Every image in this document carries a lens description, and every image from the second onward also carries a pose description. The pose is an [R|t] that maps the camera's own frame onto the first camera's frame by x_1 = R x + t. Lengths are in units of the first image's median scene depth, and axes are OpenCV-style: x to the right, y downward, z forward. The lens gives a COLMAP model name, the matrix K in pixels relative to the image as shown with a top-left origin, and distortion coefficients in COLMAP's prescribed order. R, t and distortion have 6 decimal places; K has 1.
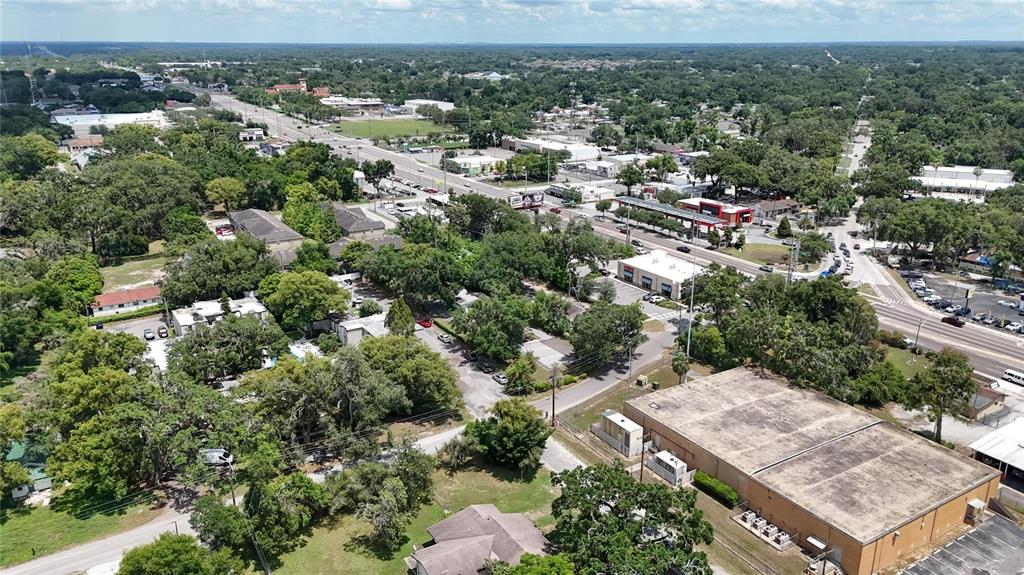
lens RADIAL K [[755.1, 0, 514.5], [0, 755.1, 285.6], [0, 0, 1]] dist [0.062542, -0.052332]
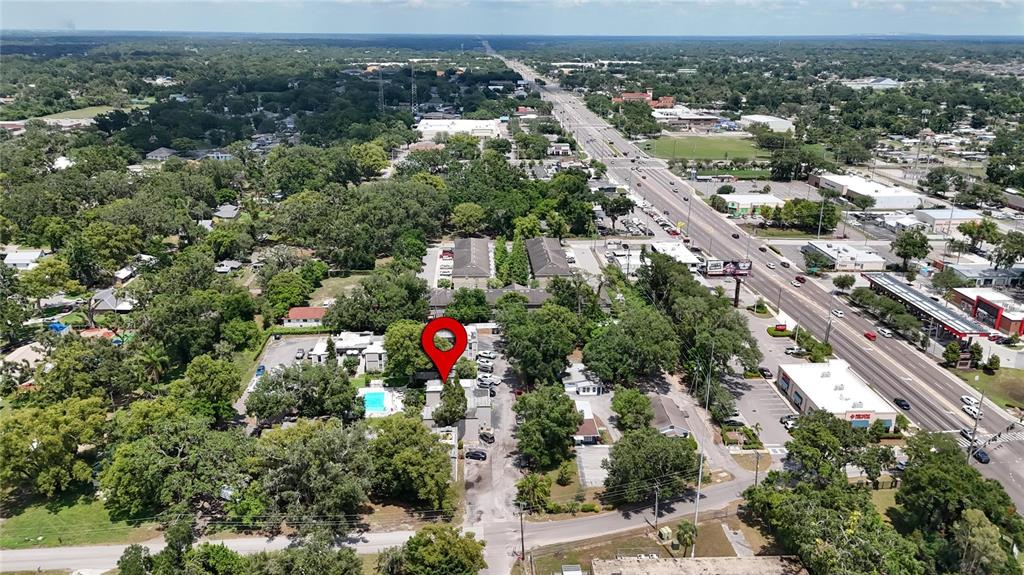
lens RADIAL K [[755.1, 0, 511.2], [0, 755.1, 286.4], [0, 0, 1]] dist [0.062542, -0.052332]
pose [[0.873094, 0.158815, -0.460961, 0.254531], [-0.154163, 0.986878, 0.048014, -0.114297], [0.462538, 0.029143, 0.886120, 0.100237]]
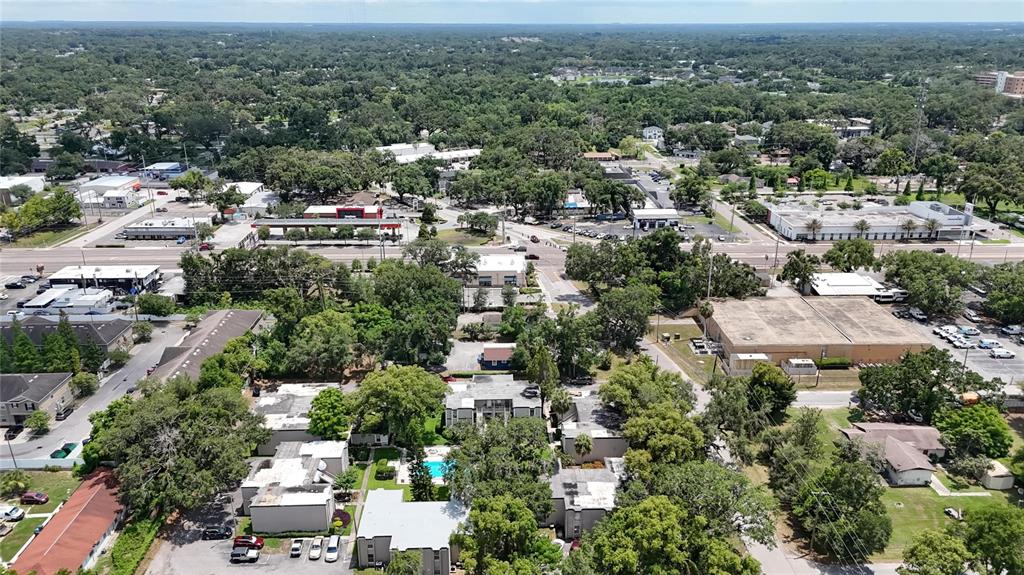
lens RADIAL K [[755.1, 0, 513.4], [0, 755.1, 285.9], [0, 0, 1]] dist [0.062542, -0.052332]
pose [[0.507805, -0.284148, 0.813261, -0.667834], [0.263486, 0.950026, 0.167411, -0.162884], [-0.820189, 0.129271, 0.557297, 0.339455]]
